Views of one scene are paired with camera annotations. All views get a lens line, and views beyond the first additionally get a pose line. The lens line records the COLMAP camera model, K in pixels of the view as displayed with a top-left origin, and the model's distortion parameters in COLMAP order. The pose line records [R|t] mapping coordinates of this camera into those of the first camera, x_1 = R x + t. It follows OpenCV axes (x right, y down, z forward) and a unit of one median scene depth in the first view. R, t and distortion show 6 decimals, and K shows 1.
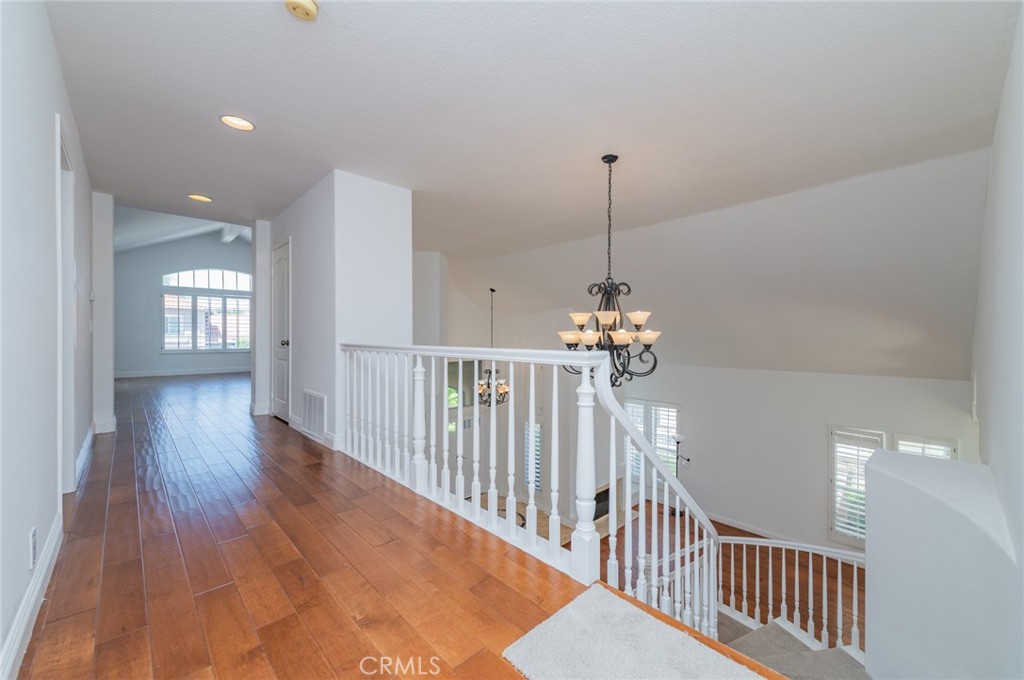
lens RADIAL K [[401.3, 0, 508.8], [0, 401.3, 338.2], [0, 0, 1]] dist [0.015143, -0.000014]
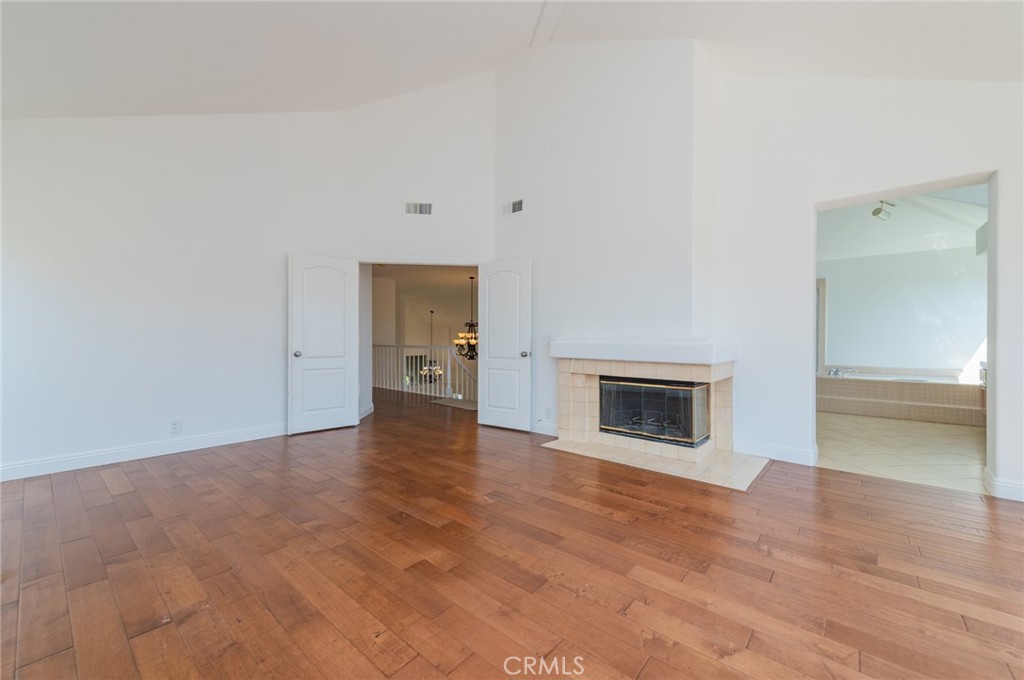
lens RADIAL K [[401.3, 0, 508.8], [0, 401.3, 338.2], [0, 0, 1]] dist [0.015143, -0.000014]
pose [[0.990676, -0.003538, 0.136192, 0.123492], [0.004523, 0.999966, -0.006926, -0.009085], [-0.136163, 0.007477, 0.990658, -1.728213]]
